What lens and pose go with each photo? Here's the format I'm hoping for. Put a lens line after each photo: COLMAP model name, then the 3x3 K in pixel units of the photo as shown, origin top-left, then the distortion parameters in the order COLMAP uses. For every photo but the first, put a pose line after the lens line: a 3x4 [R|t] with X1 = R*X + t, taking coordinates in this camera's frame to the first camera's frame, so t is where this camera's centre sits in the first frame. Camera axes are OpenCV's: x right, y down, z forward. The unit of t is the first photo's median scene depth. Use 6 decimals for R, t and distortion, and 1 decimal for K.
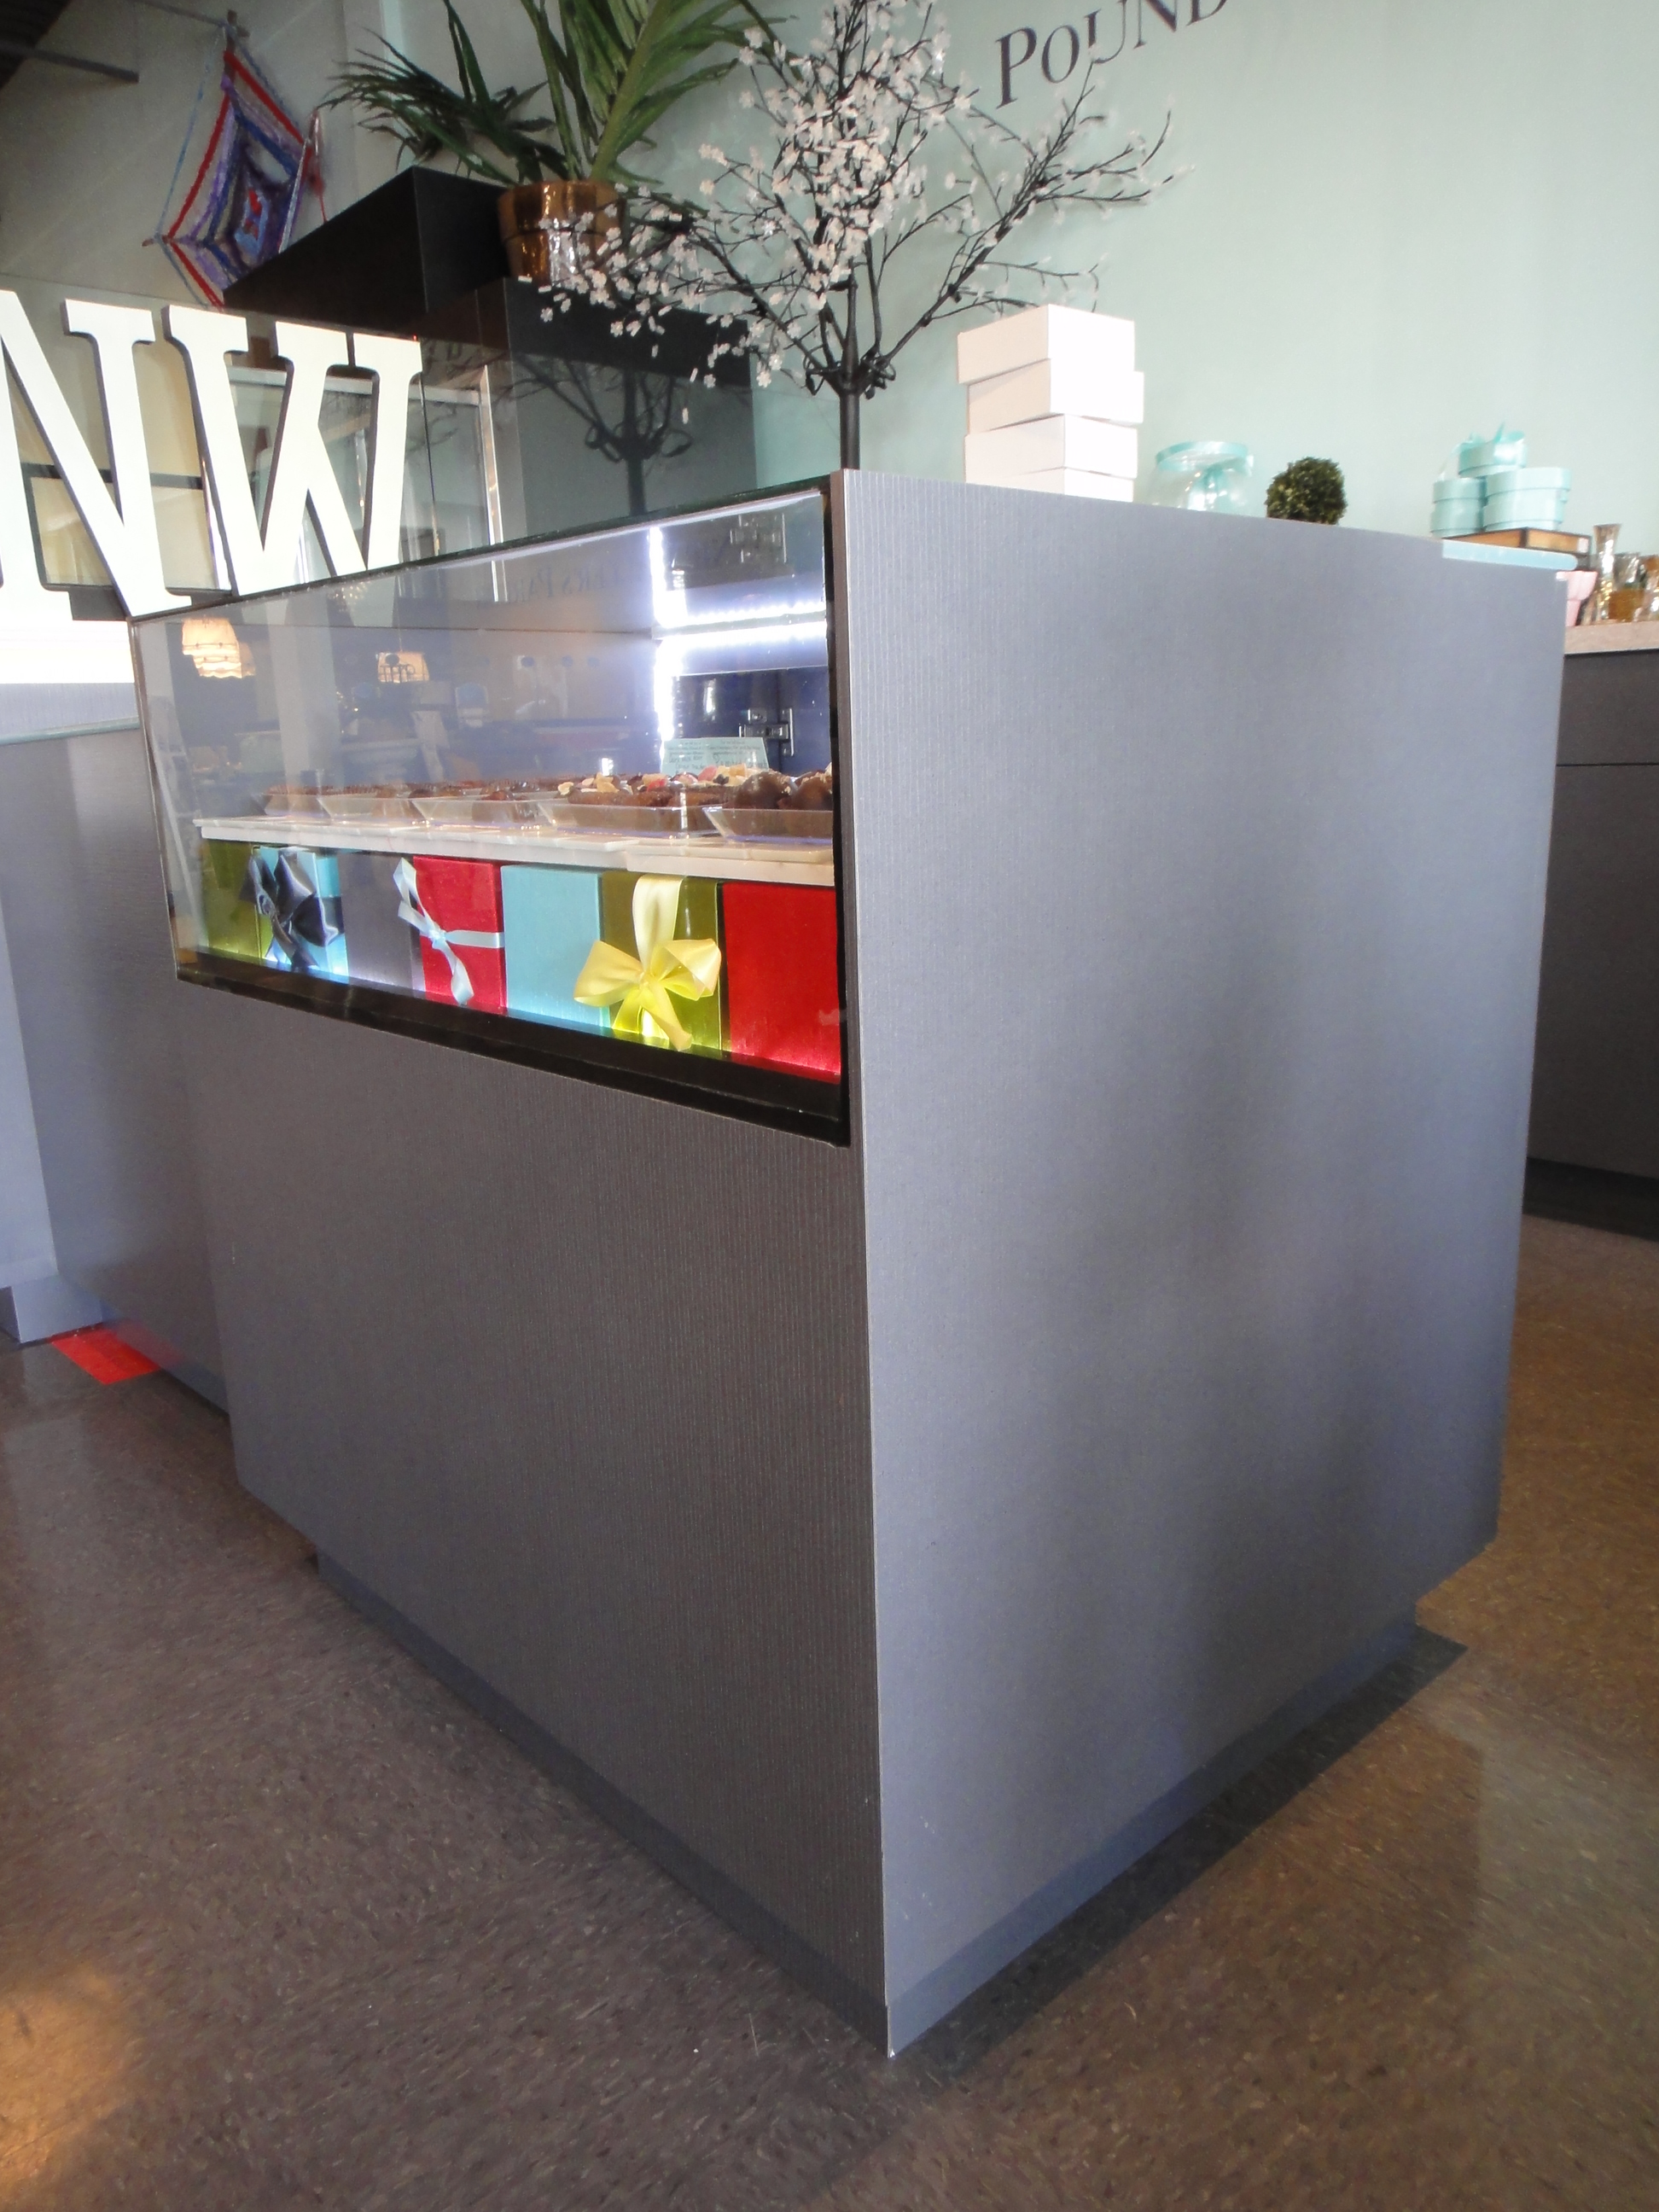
lens RADIAL K [[1571.1, 0, 846.8], [0, 1571.1, 1106.7], [0, 0, 1]] dist [0.003763, -0.003065]
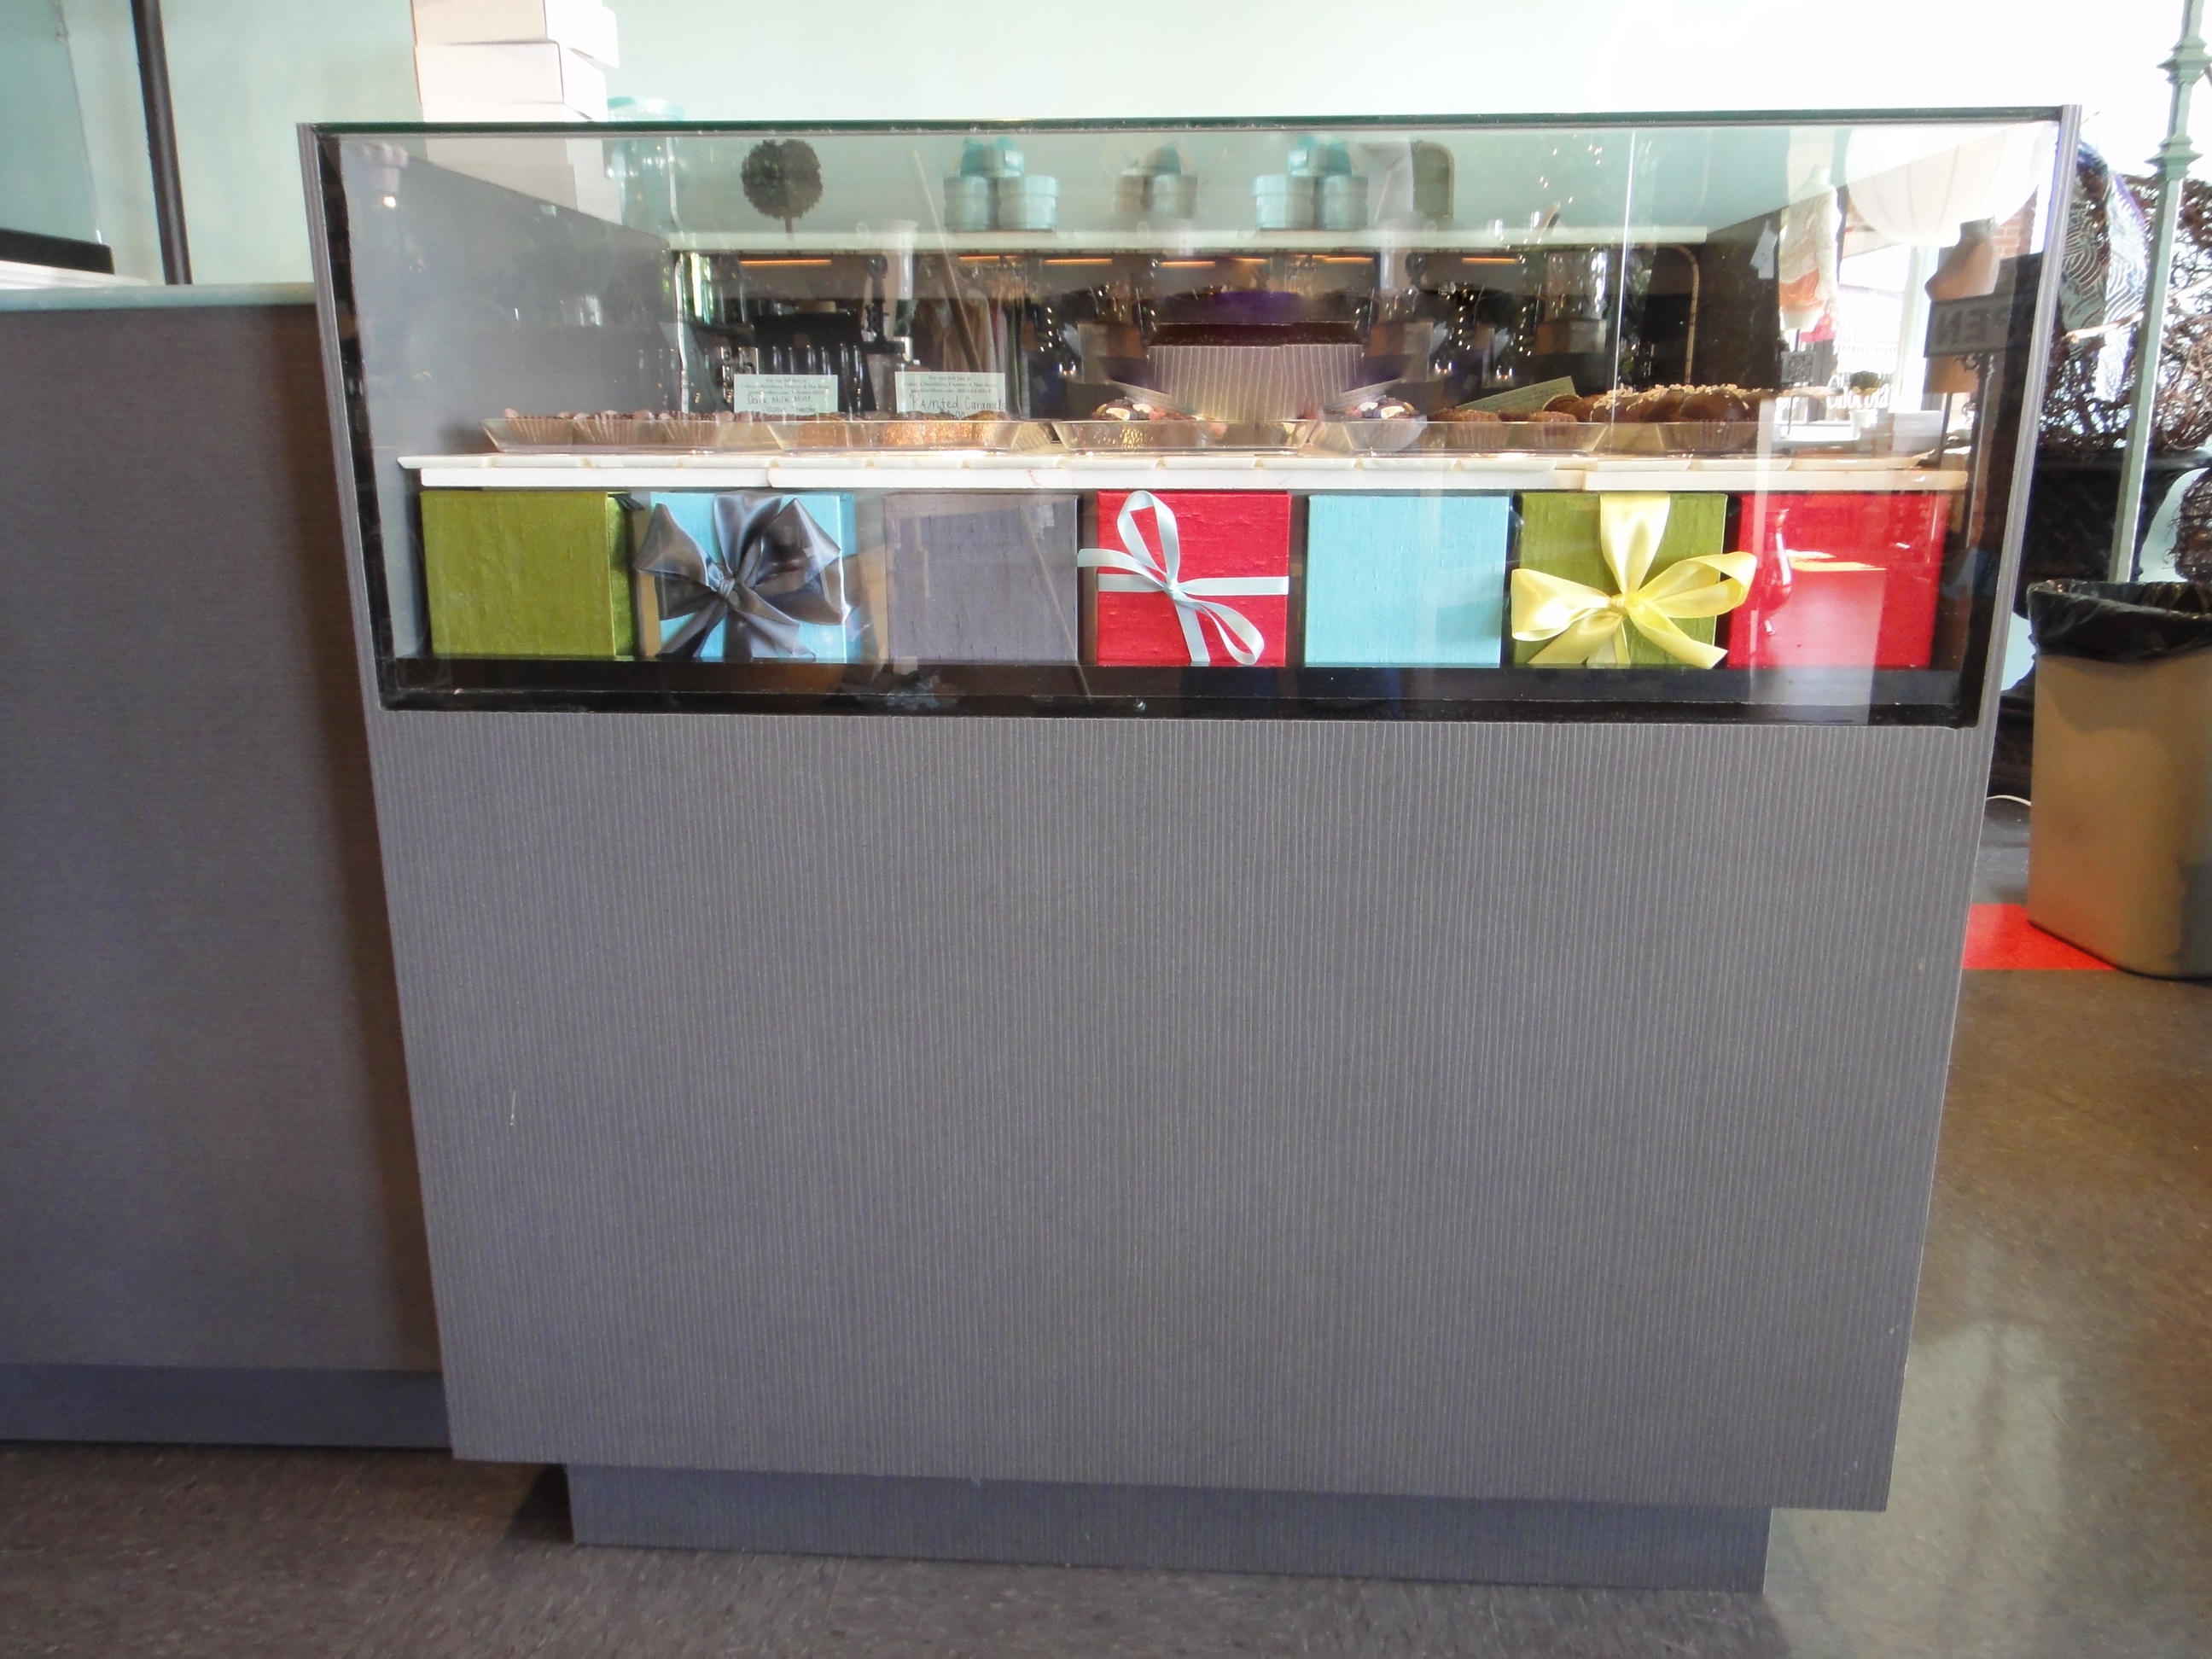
lens RADIAL K [[1571.1, 0, 1106.4], [0, 1571.1, 819.0], [0, 0, 1]] dist [0.003763, -0.003065]
pose [[0.717291, -0.143581, 0.681820, -0.644259], [0.139523, 0.988317, 0.061343, -0.034263], [-0.682662, 0.051128, 0.728943, 0.331062]]
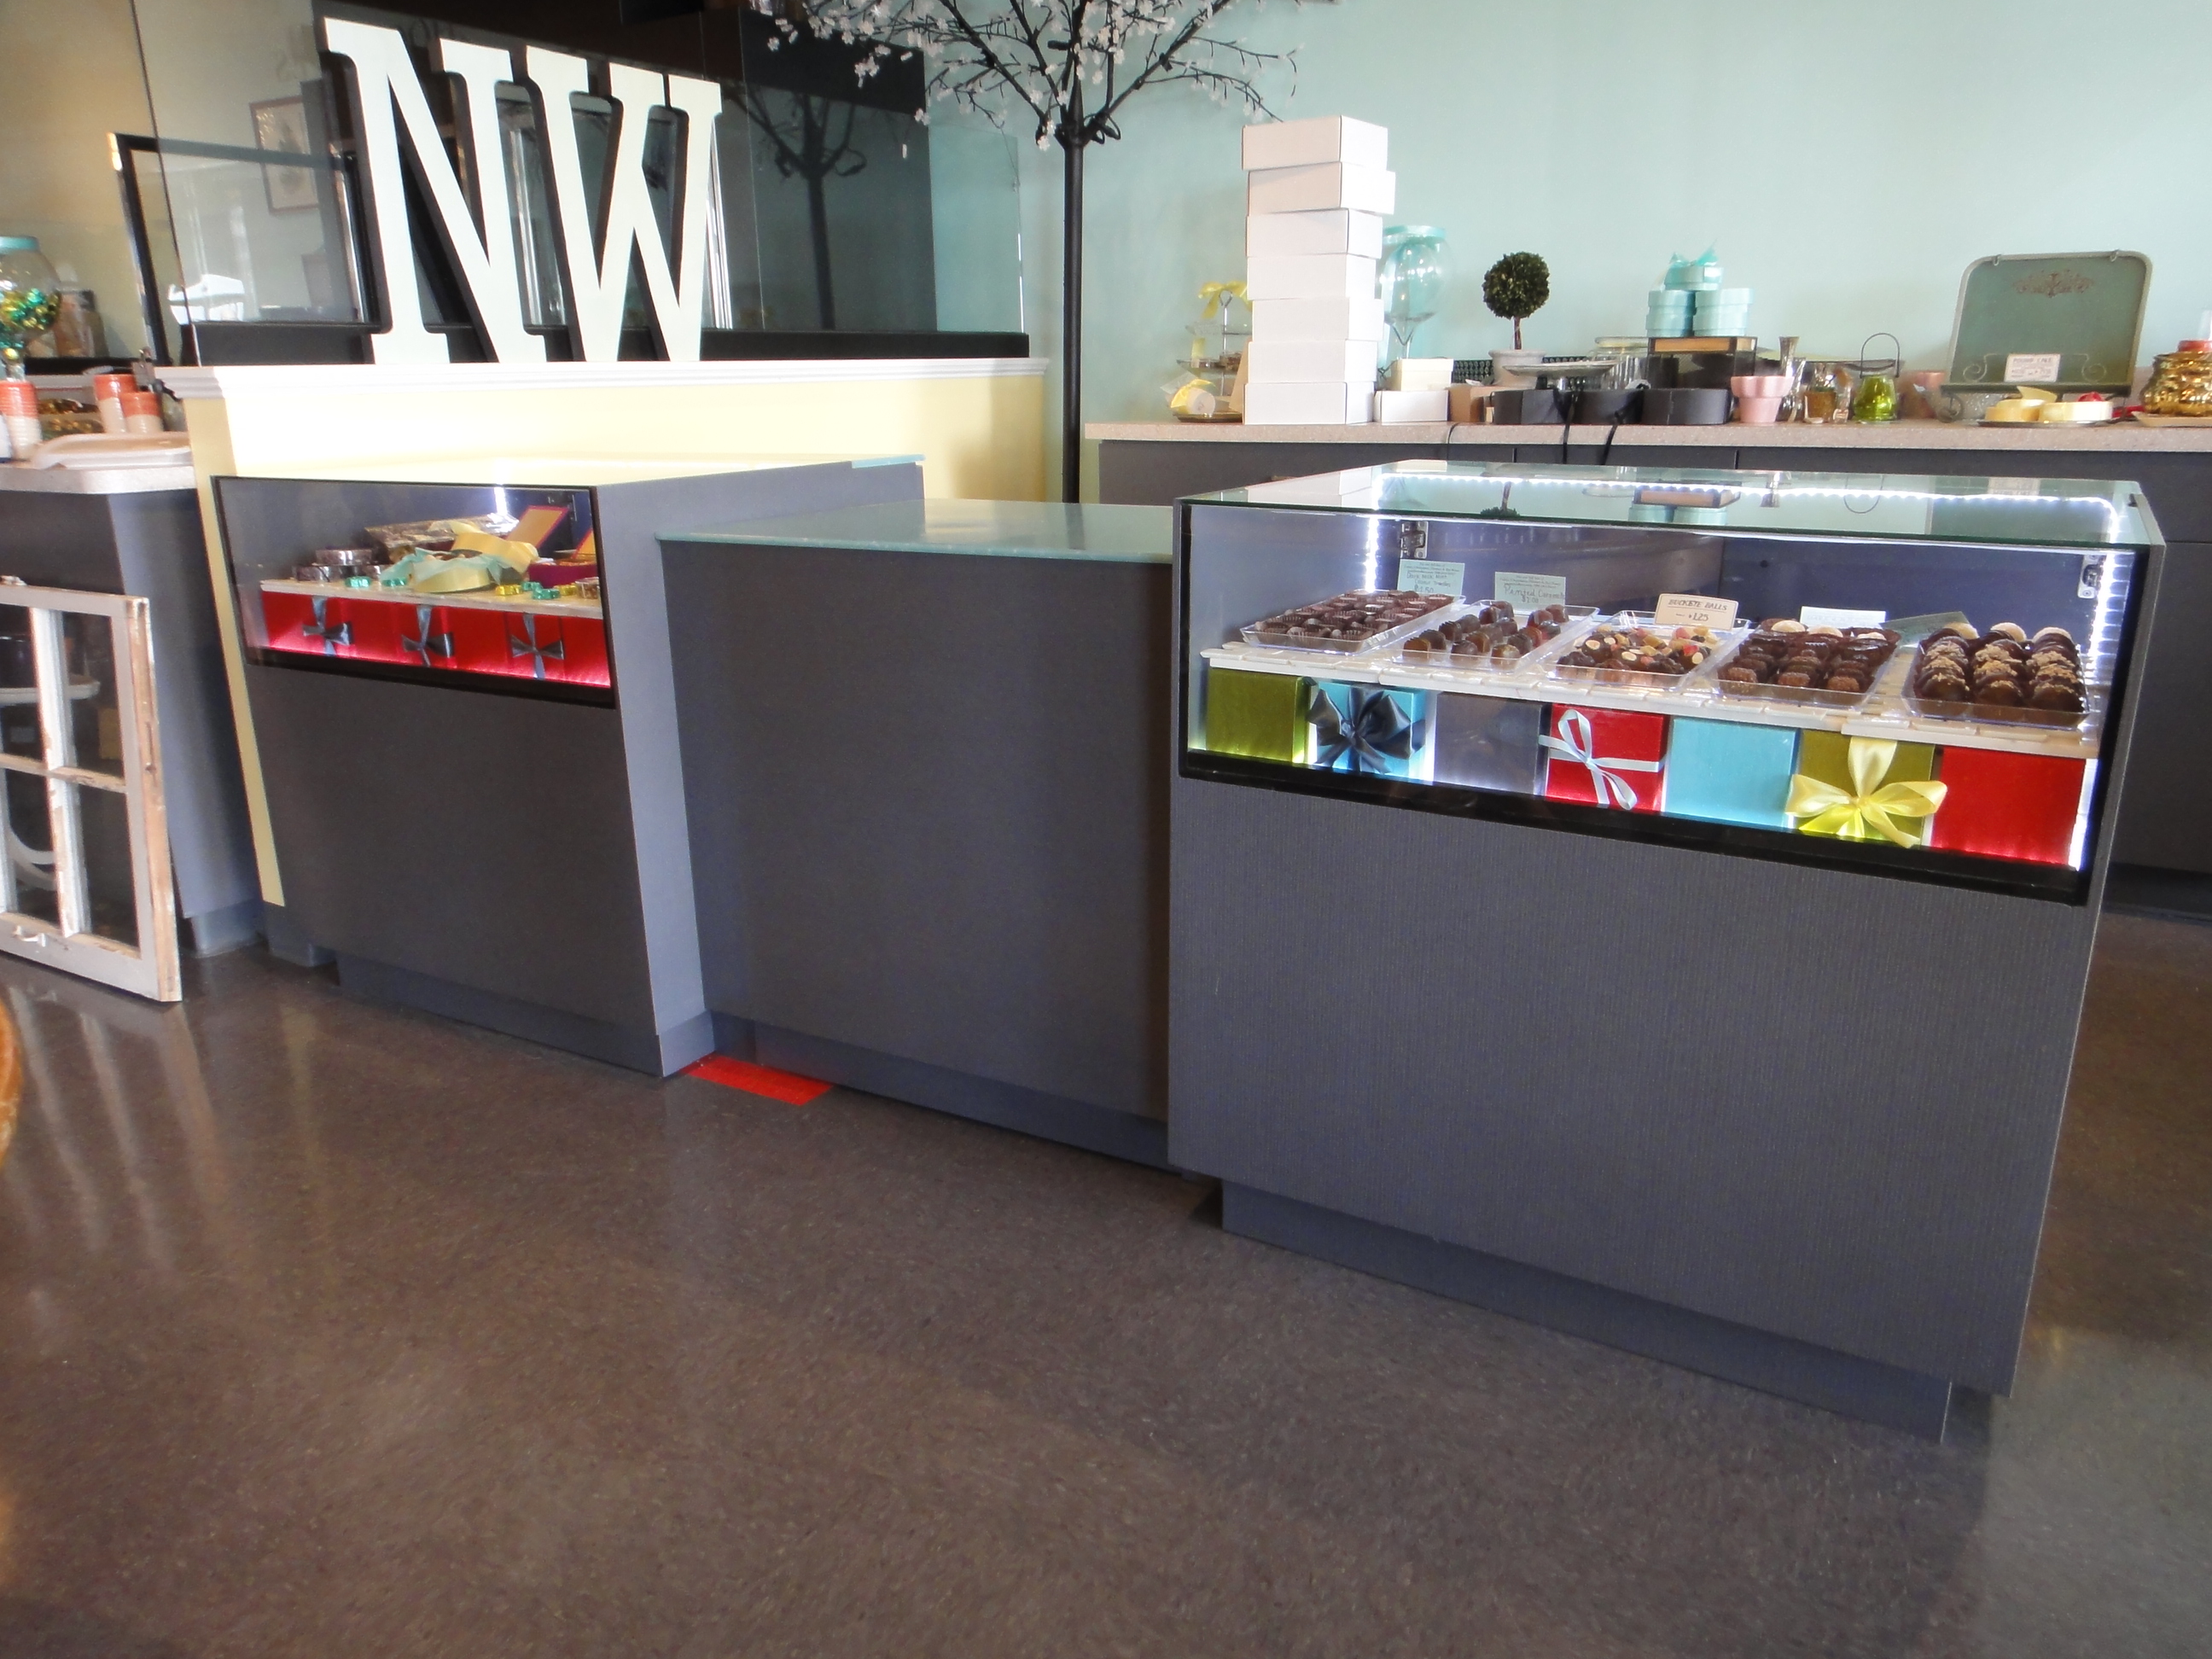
lens RADIAL K [[1571.1, 0, 1103.4], [0, 1571.1, 819.5], [0, 0, 1]] dist [0.003763, -0.003065]
pose [[0.956228, -0.057140, 0.286990, -0.835834], [0.042980, 0.997539, 0.055405, -0.116728], [-0.289449, -0.040645, 0.956330, -0.195442]]
